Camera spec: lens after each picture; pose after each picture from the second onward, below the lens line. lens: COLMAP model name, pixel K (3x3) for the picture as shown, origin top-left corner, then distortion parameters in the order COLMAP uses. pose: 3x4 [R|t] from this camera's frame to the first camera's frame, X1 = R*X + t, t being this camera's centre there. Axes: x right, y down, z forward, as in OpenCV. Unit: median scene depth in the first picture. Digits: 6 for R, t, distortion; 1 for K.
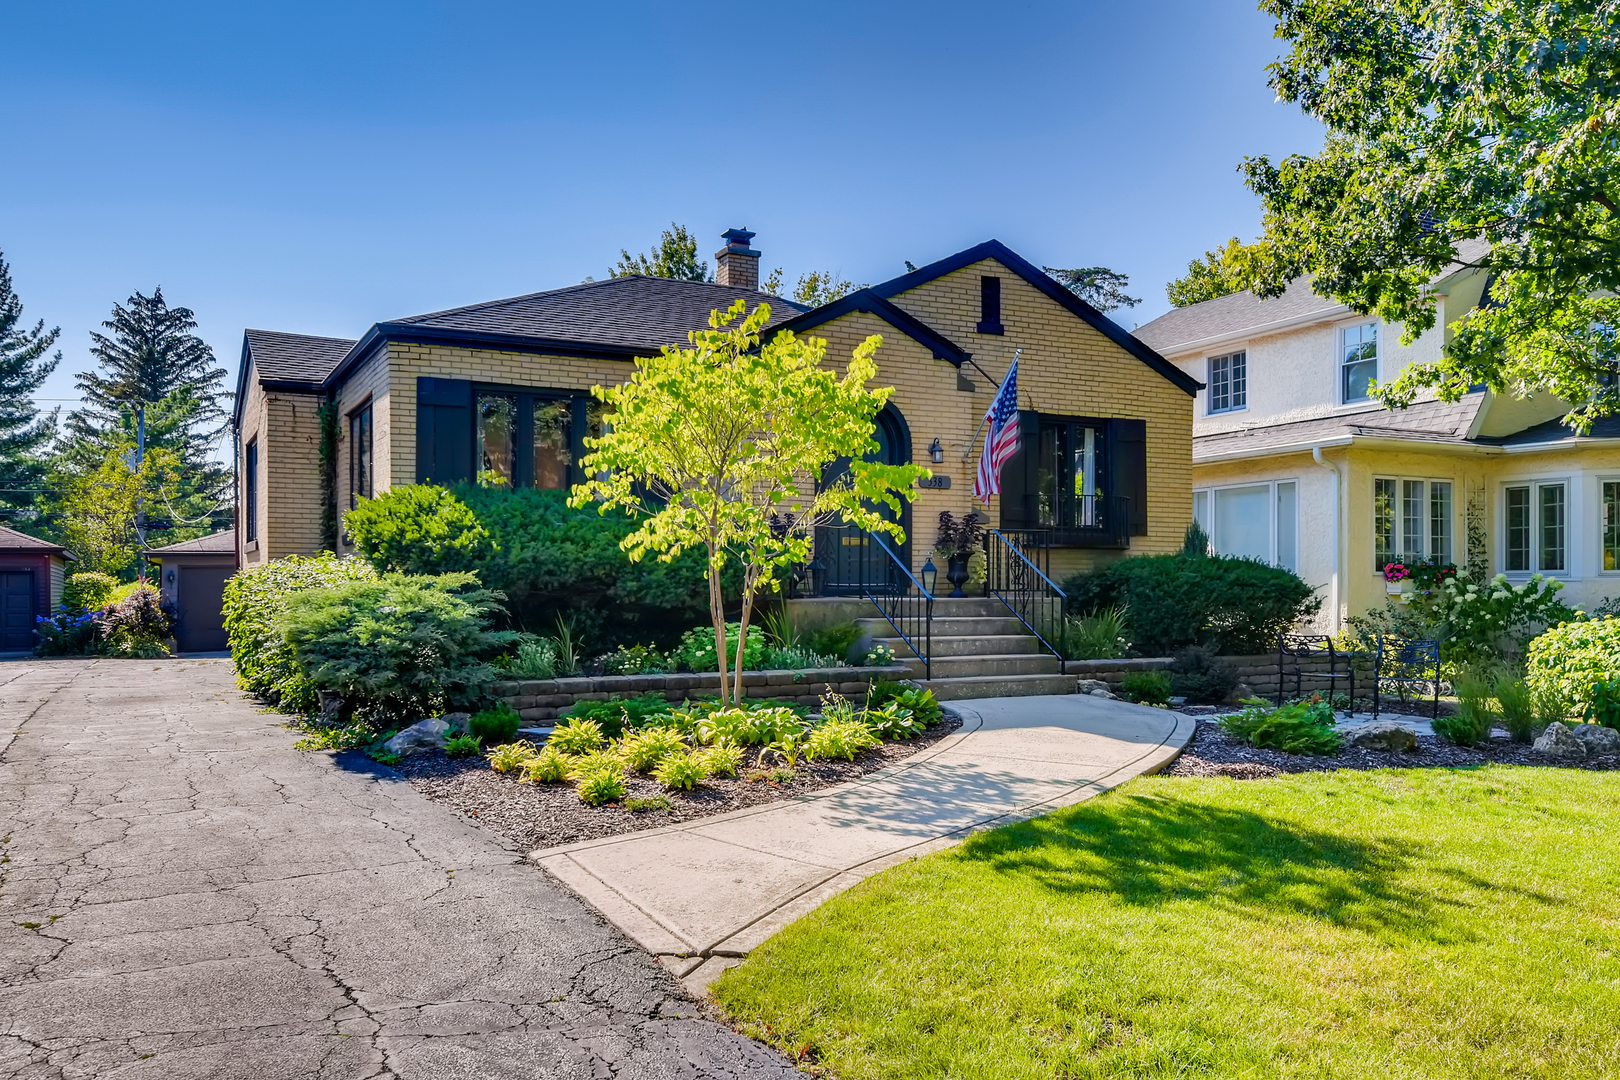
lens RADIAL K [[1349.5, 0, 813.0], [0, 1349.5, 584.0], [0, 0, 1]] dist [-0.012037, -0.003126]
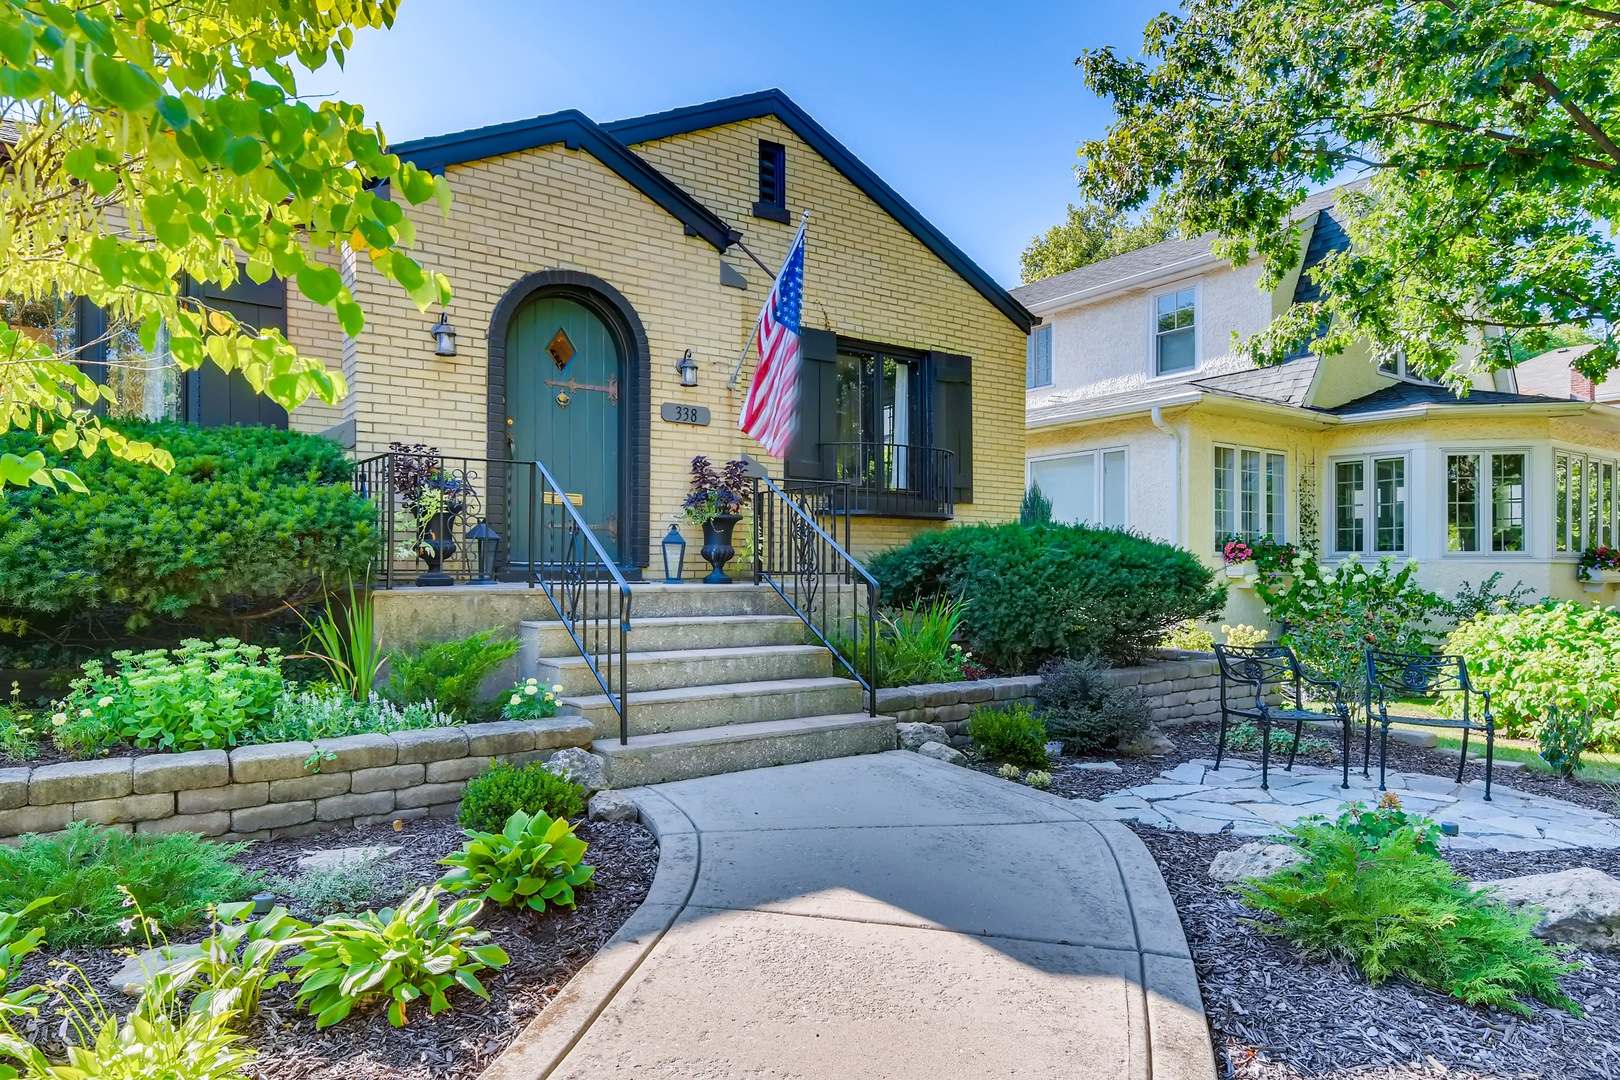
lens RADIAL K [[1012.4, 0, 809.7], [0, 1012.4, 544.3], [0, 0, 1]] dist [0.009516, 0.000888]
pose [[0.991045, 0.006415, 0.133373, 0.083499], [-0.003717, 0.999784, -0.020467, 0.000742], [-0.133476, 0.019788, 0.990855, 0.477215]]
